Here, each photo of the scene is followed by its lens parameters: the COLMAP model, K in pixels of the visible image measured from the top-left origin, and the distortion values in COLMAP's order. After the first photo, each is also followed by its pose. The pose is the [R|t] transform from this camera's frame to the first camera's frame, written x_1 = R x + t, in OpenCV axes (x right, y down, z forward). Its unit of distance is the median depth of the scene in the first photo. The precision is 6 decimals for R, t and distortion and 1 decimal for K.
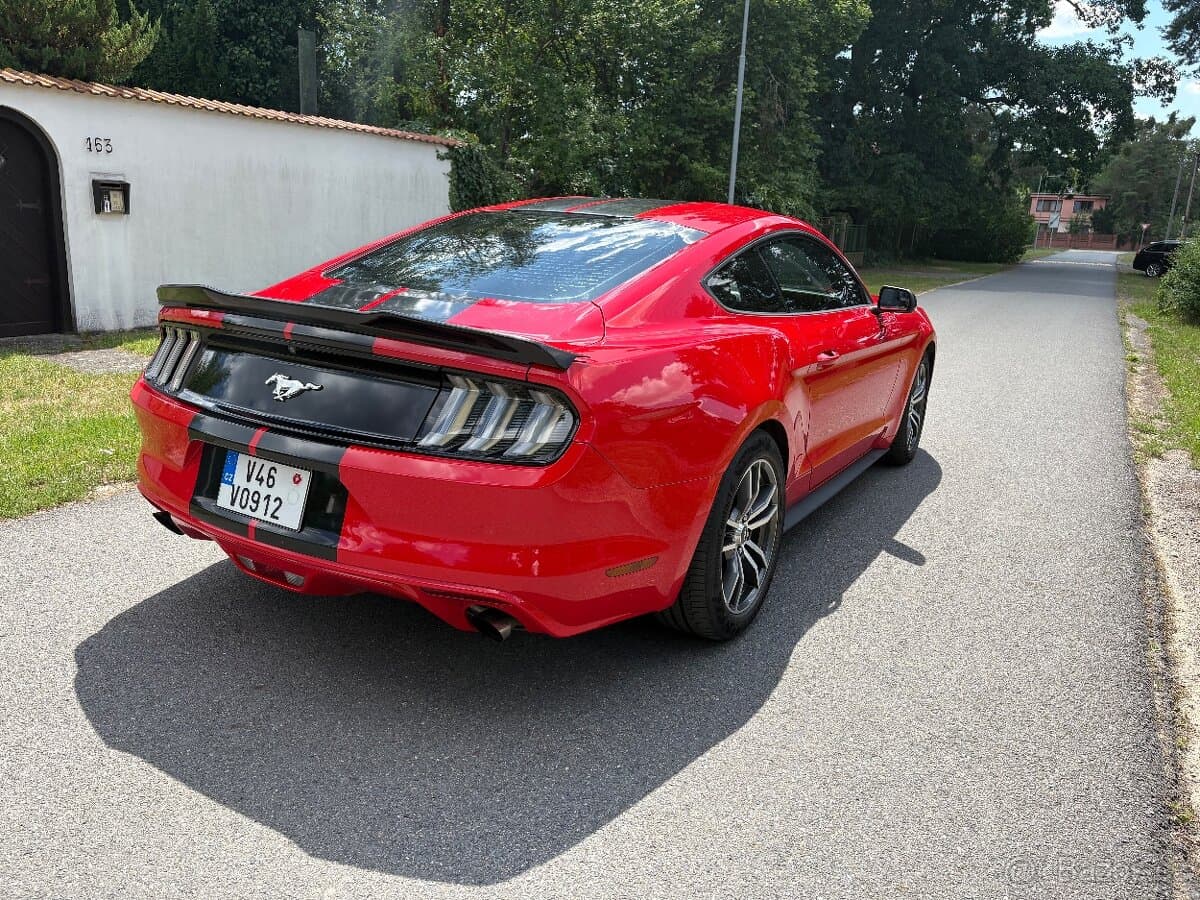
lens RADIAL K [[898.8, 0, 599.8], [0, 898.8, 450.4], [0, 0, 1]] dist [0.041564, -0.046436]
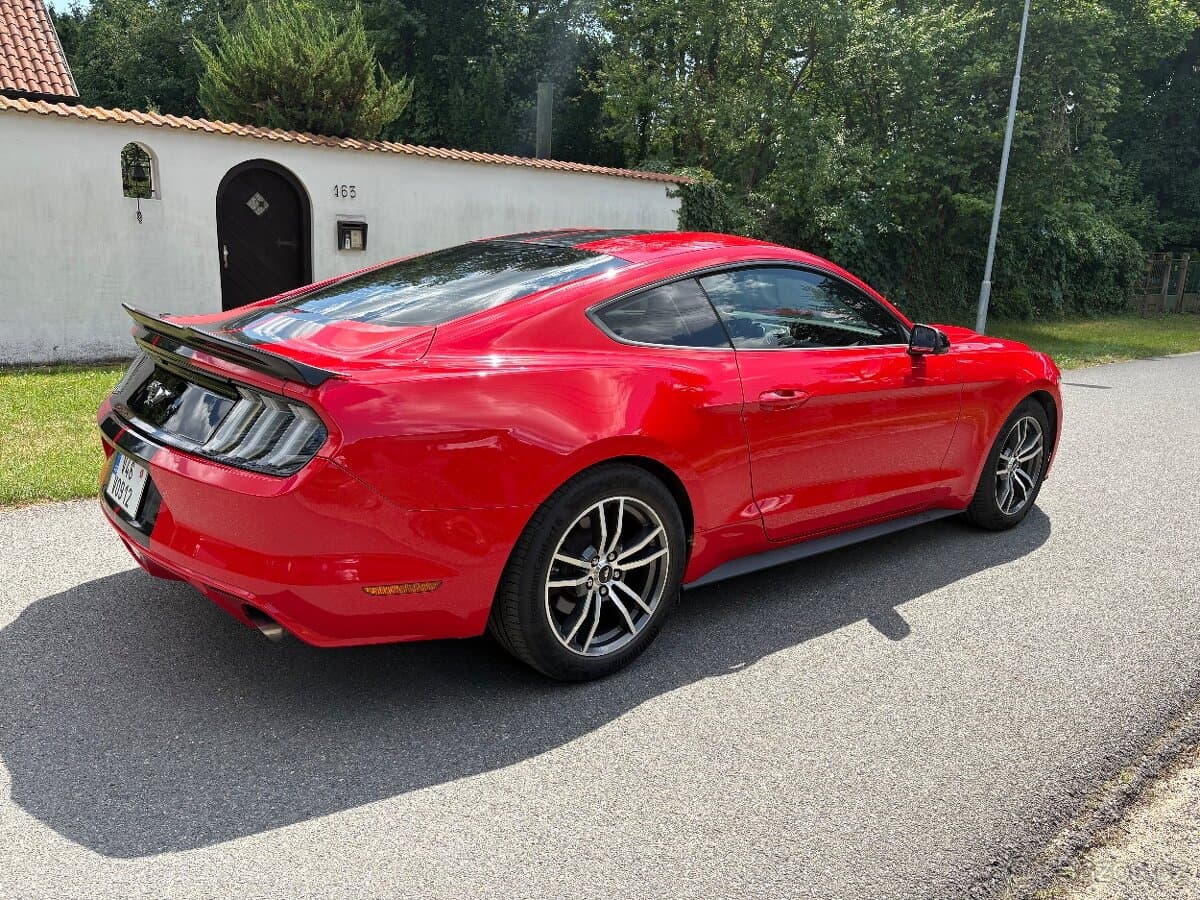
lens RADIAL K [[898.8, 0, 598.3], [0, 898.8, 447.7], [0, 0, 1]] dist [0.041564, -0.046436]
pose [[0.942656, 0.069237, -0.326507, 0.100698], [-0.082849, 0.996170, -0.027952, -0.002835], [0.323321, 0.053400, 0.944781, 0.019922]]
